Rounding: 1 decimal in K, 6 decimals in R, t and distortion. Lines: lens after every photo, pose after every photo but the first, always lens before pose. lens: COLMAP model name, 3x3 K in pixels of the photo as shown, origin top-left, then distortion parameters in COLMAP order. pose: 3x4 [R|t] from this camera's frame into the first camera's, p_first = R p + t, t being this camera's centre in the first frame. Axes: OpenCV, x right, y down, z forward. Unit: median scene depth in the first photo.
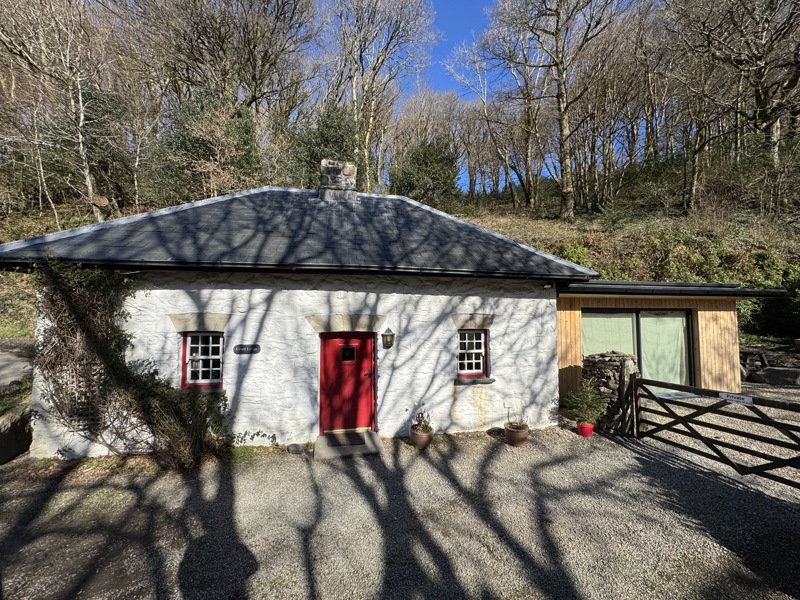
lens RADIAL K [[315.5, 0, 400.0], [0, 315.5, 300.0], [0, 0, 1]] dist [-0.002811, -0.000073]
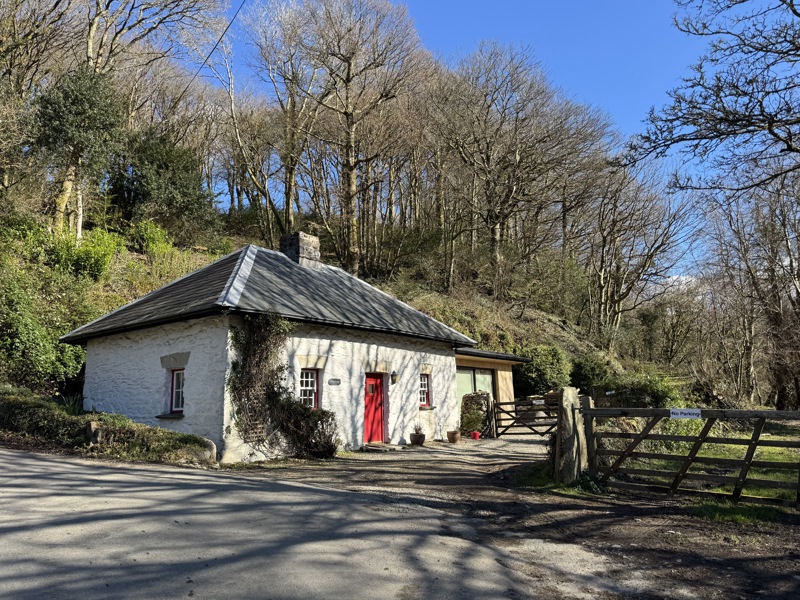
lens RADIAL K [[555.3, 0, 394.8], [0, 555.3, 298.8], [0, 0, 1]] dist [0.161782, -0.281506]
pose [[0.735432, 0.106694, 0.669146, -1.736481], [-0.004743, 0.988312, -0.152371, 0.144998], [-0.677582, 0.108885, 0.727342, -0.921883]]
